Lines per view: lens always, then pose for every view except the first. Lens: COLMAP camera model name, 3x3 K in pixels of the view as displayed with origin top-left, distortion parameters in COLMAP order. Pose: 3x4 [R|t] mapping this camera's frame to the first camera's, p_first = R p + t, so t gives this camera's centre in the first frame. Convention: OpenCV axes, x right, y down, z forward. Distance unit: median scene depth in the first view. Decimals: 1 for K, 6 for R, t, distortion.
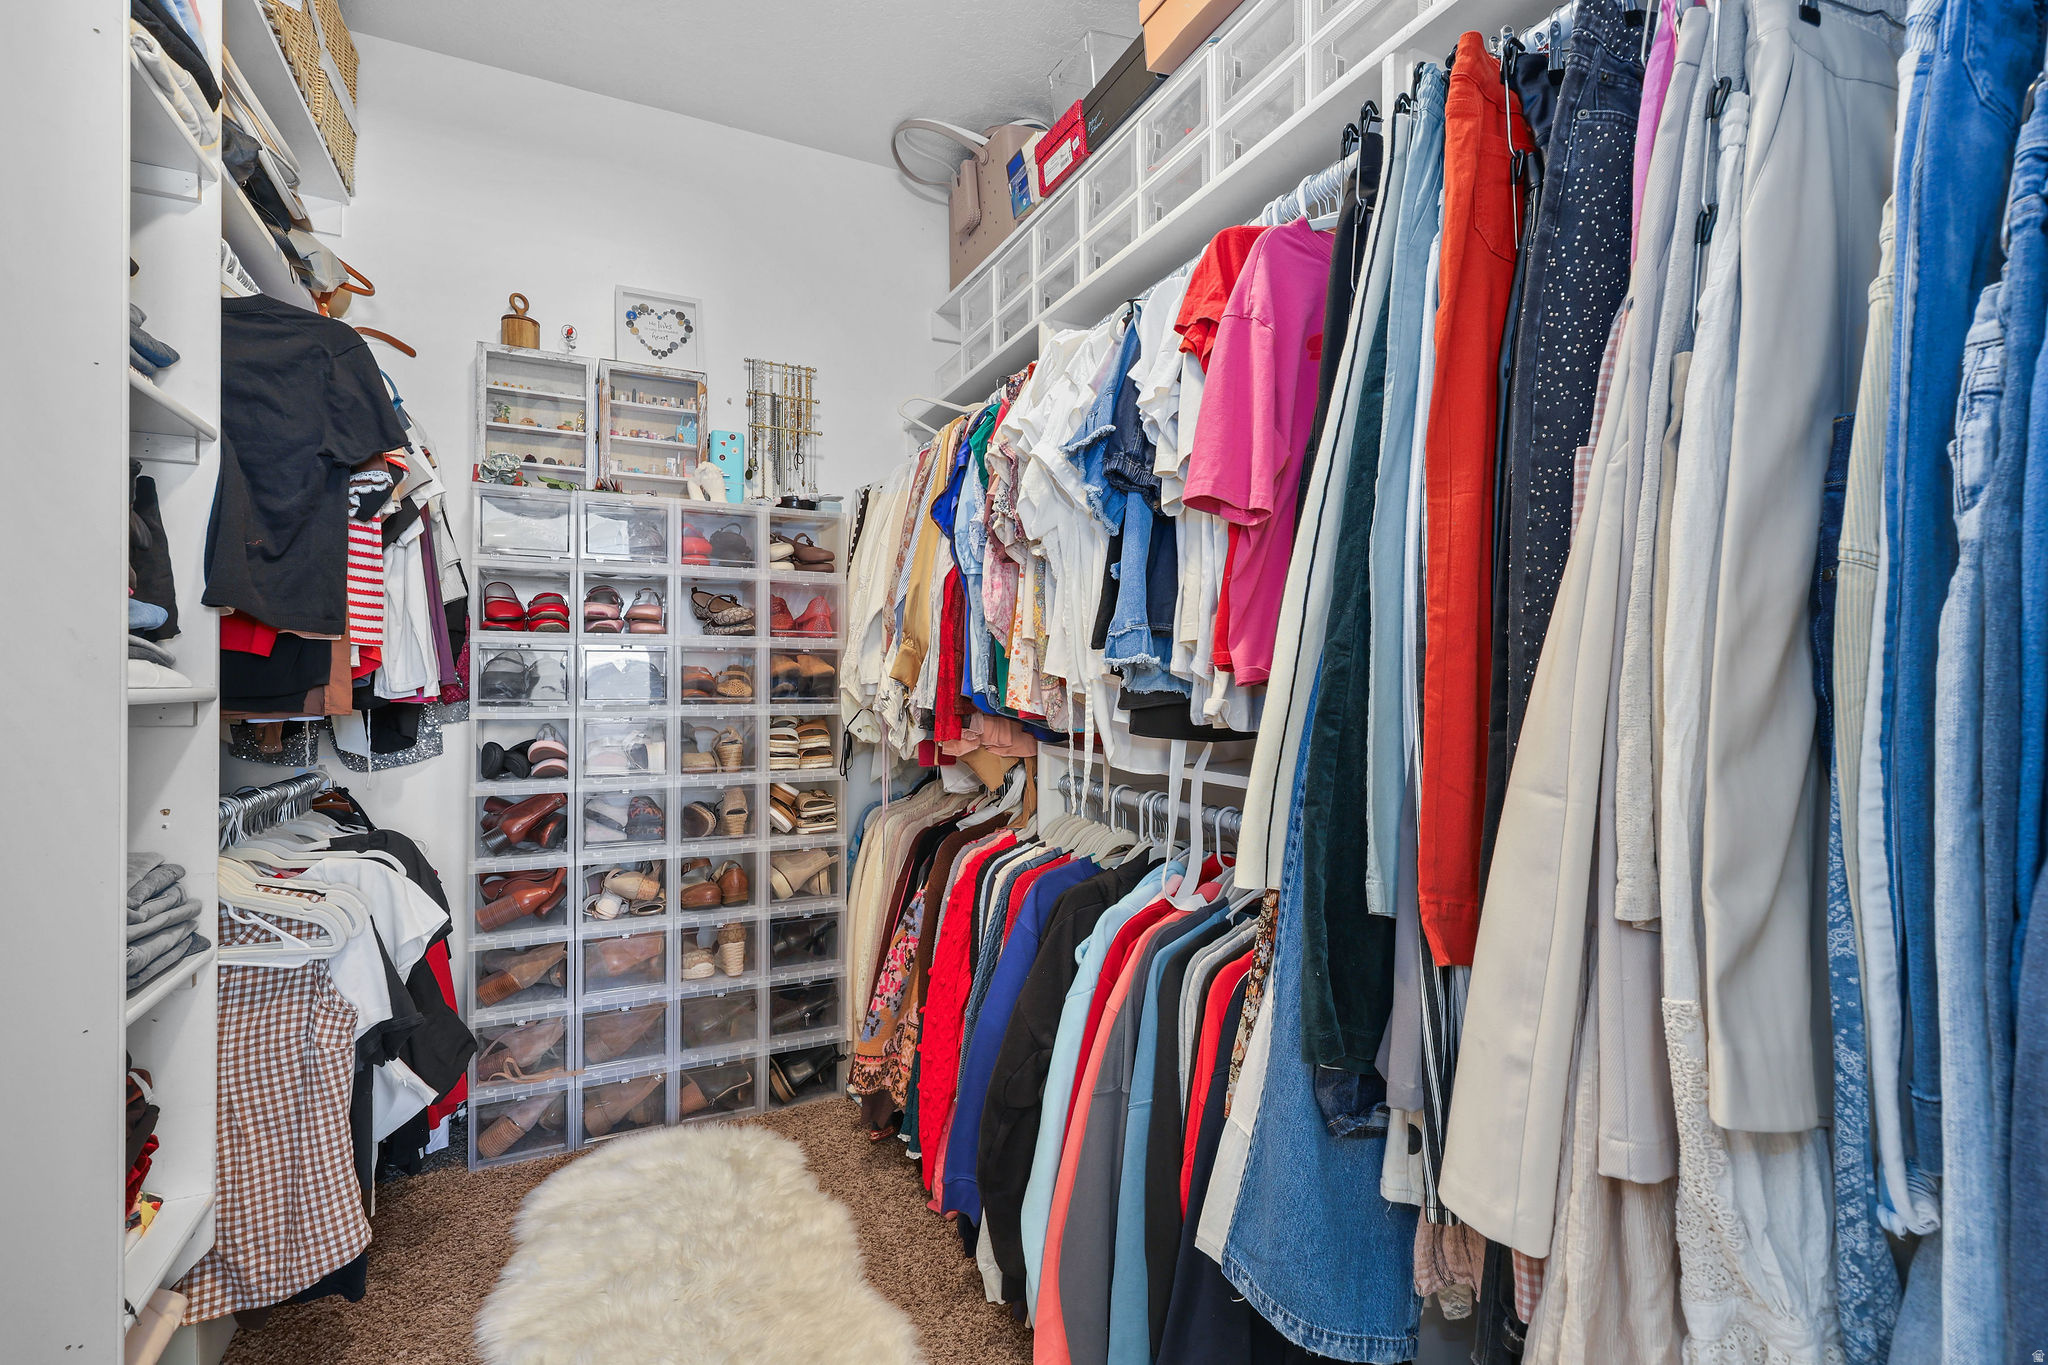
lens RADIAL K [[905.3, 0, 1012.6], [0, 905.3, 679.7], [0, 0, 1]] dist [0.002323, 0.001268]
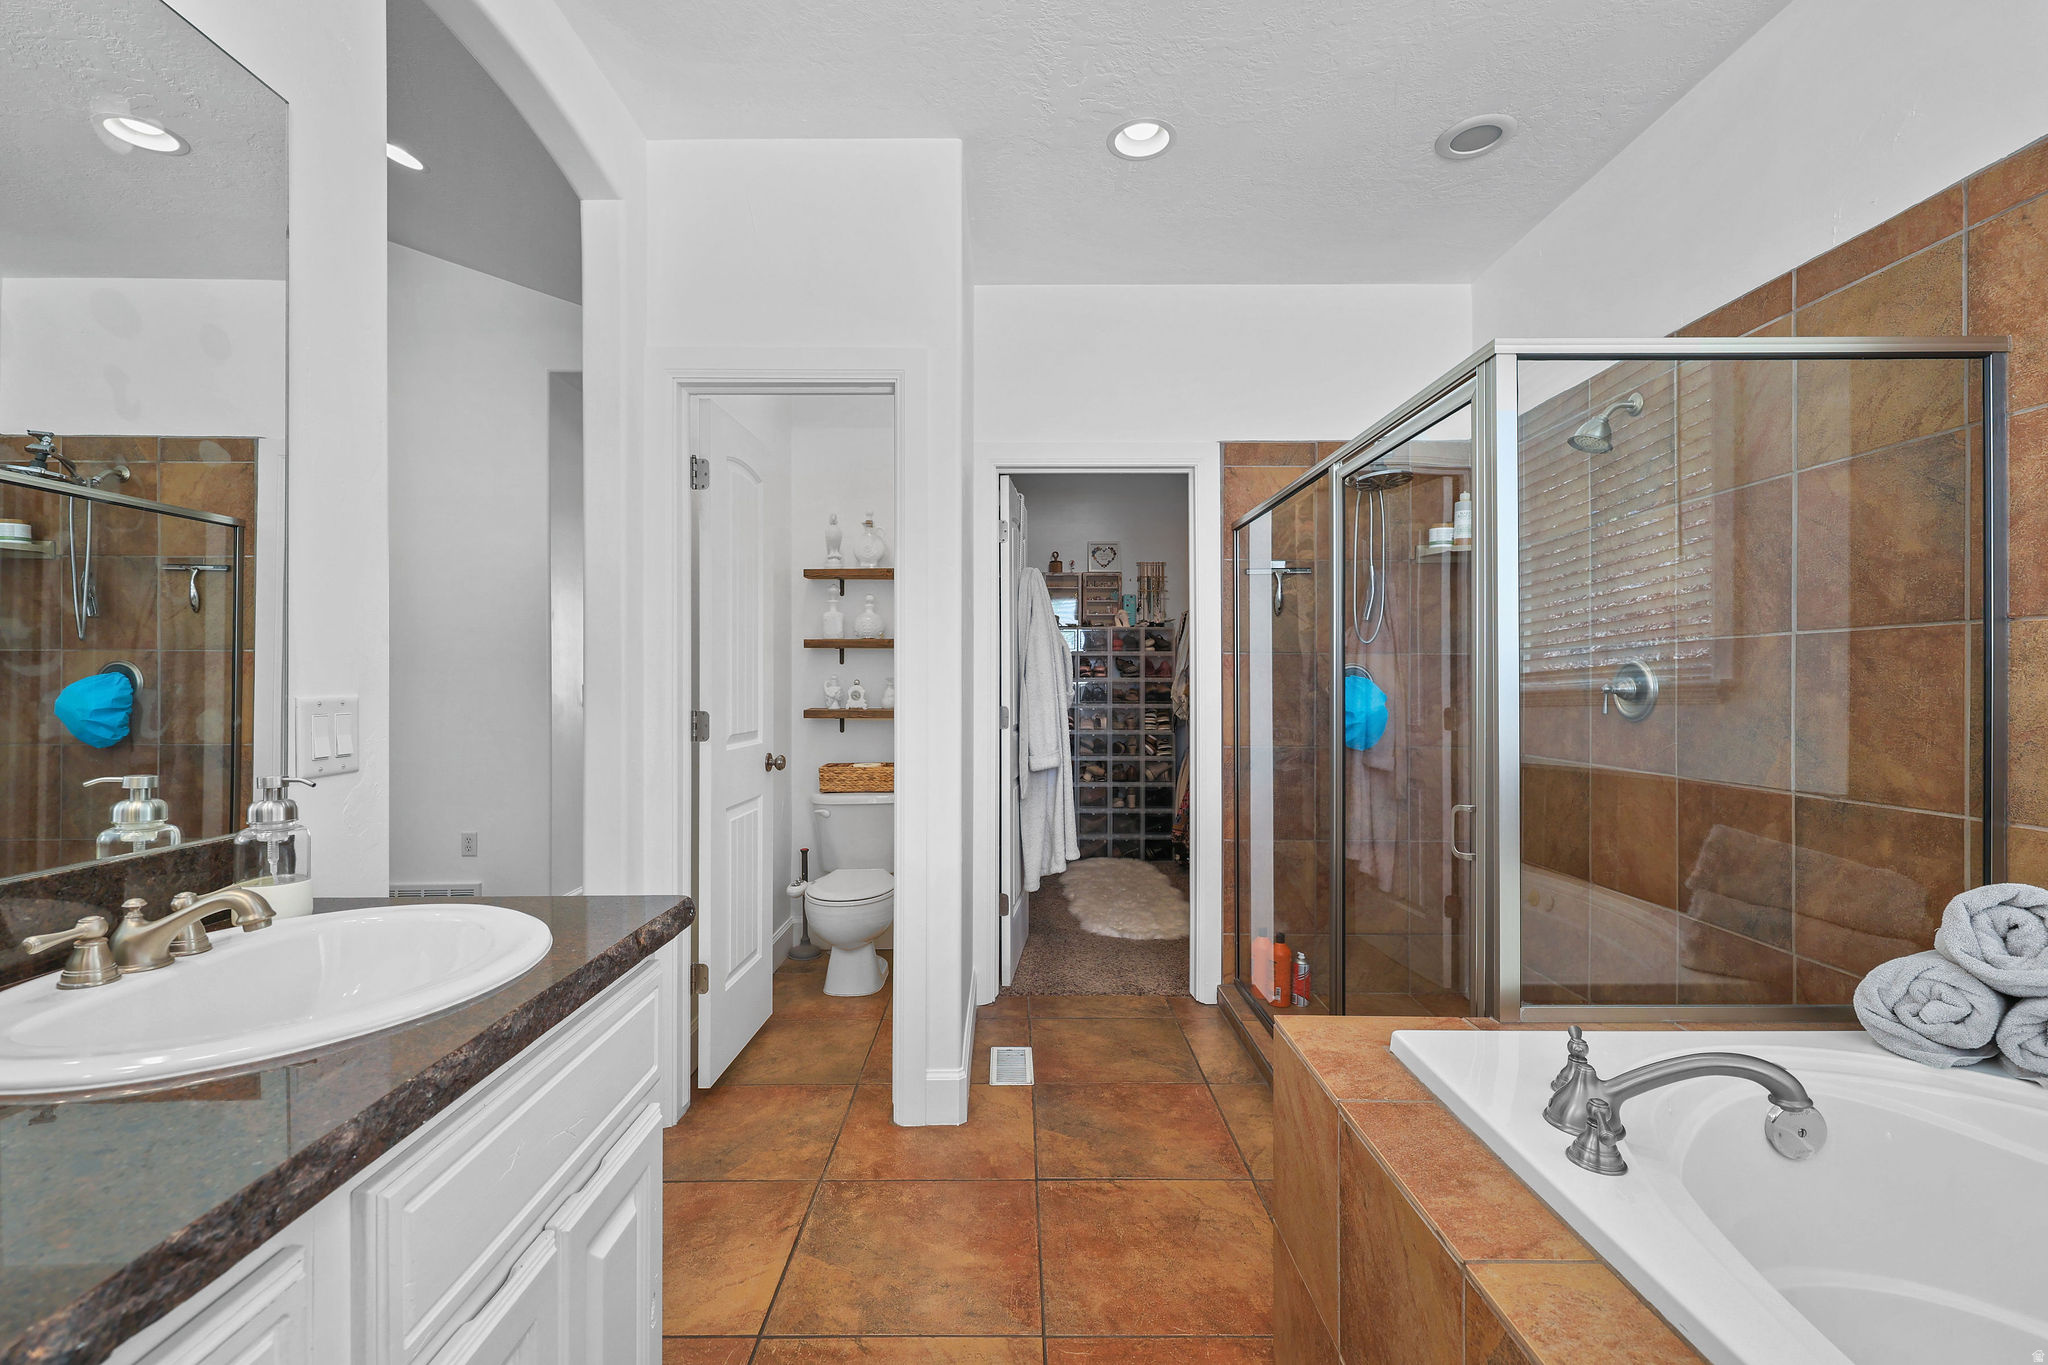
lens RADIAL K [[905.3, 0, 1012.6], [0, 905.3, 679.7], [0, 0, 1]] dist [0.002323, 0.001268]
pose [[0.901324, -0.001502, -0.433143, 0.524120], [-0.000077, 0.999993, -0.003628, -0.033219], [0.433145, 0.003304, 0.901318, -1.531440]]
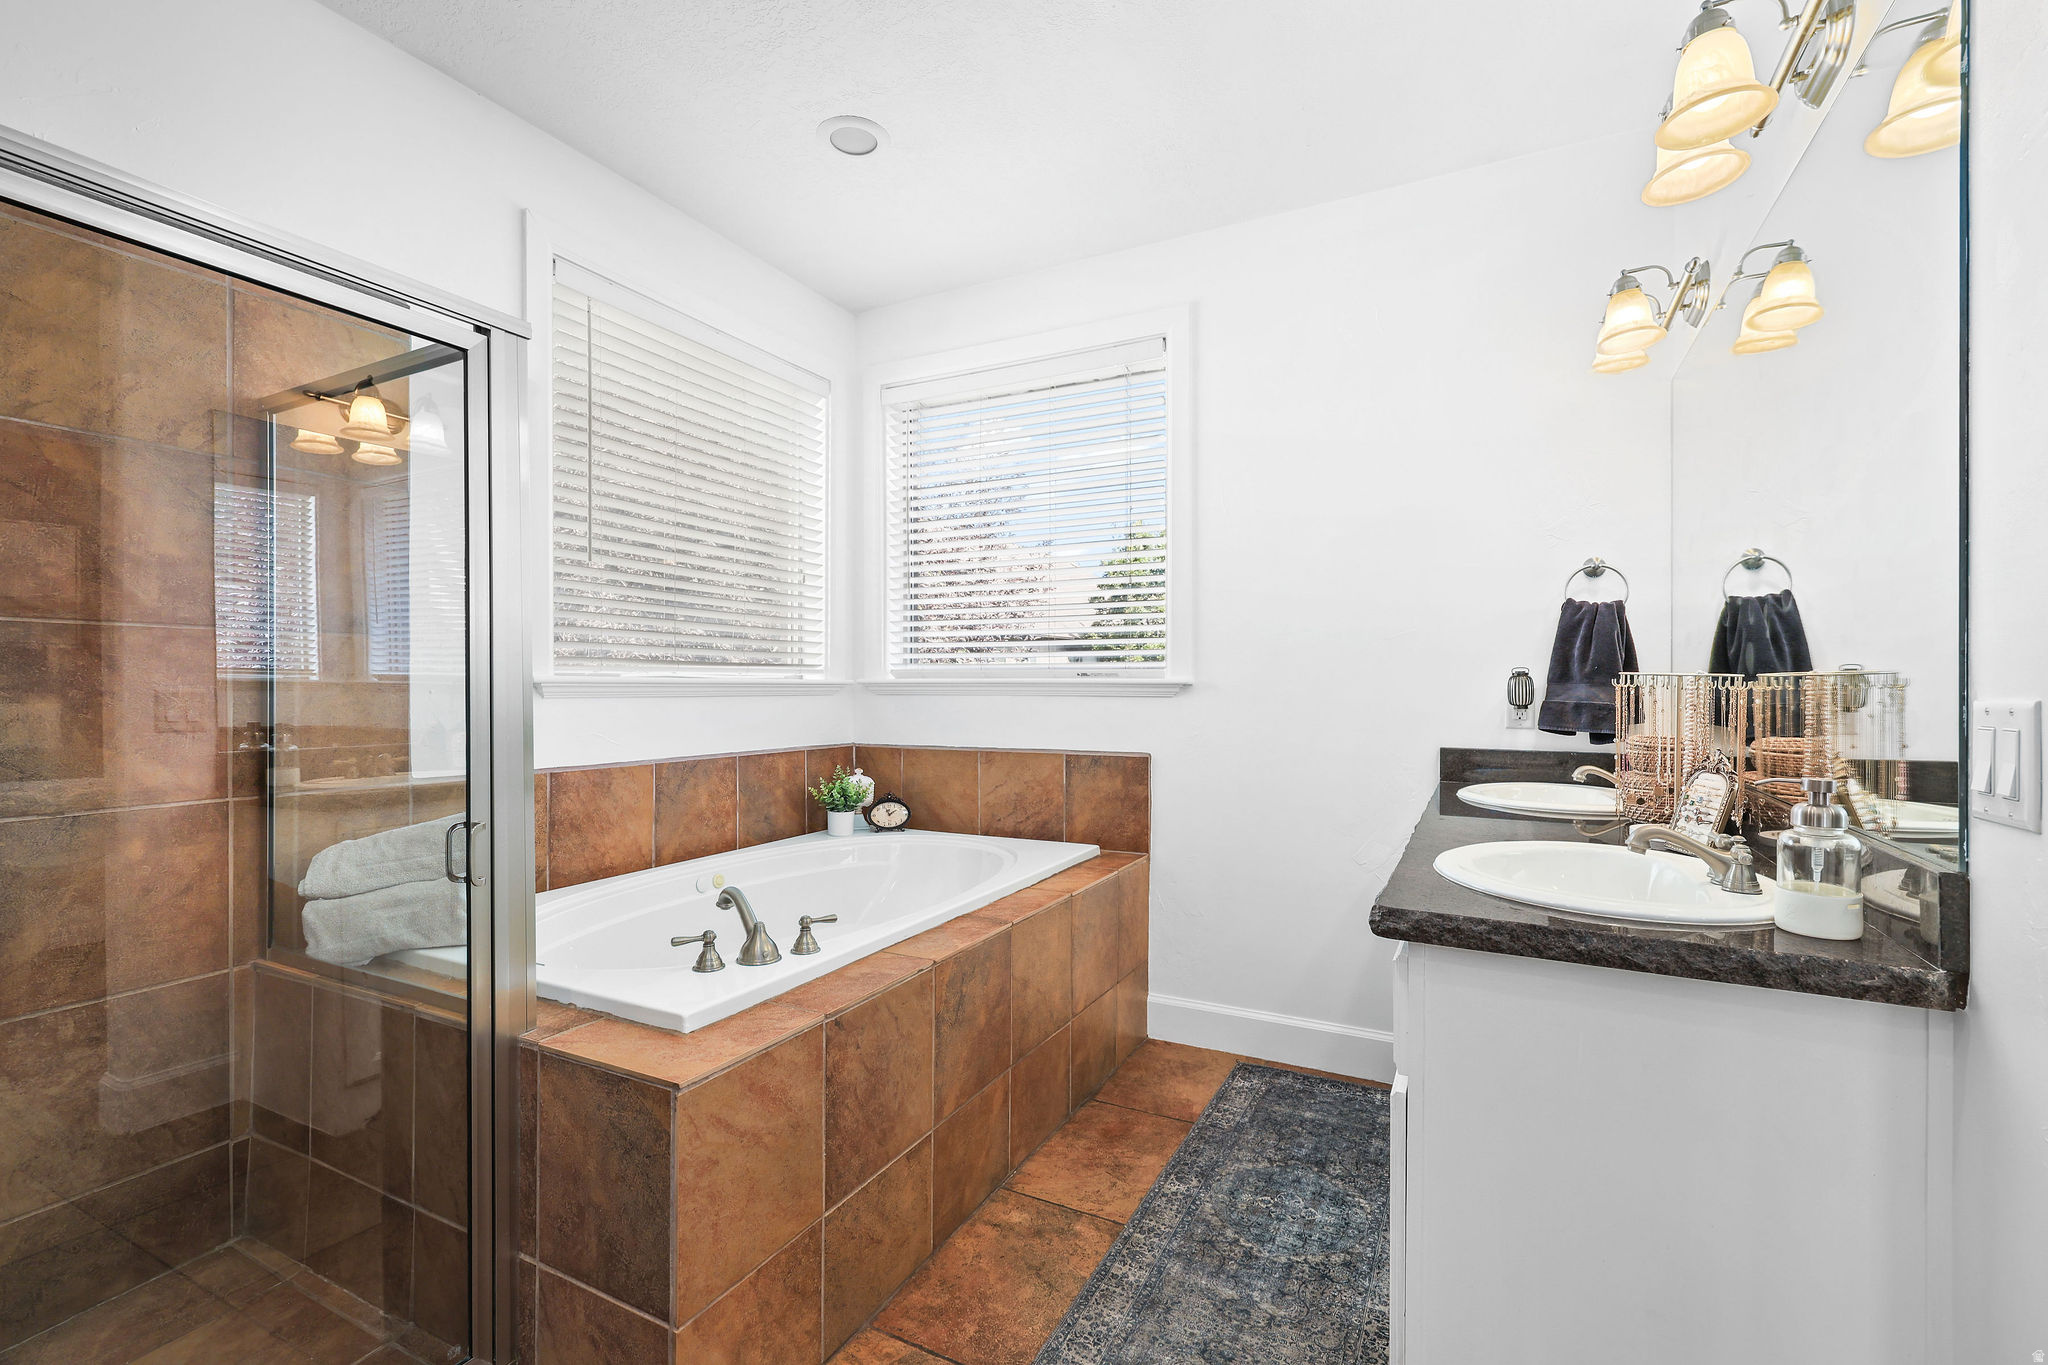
lens RADIAL K [[905.3, 0, 1012.6], [0, 905.3, 679.7], [0, 0, 1]] dist [0.002323, 0.001268]
pose [[-0.591705, 0.005066, 0.806139, -0.189232], [-0.000109, 0.999980, -0.006364, -0.030338], [-0.806155, -0.003854, -0.591692, -0.641986]]
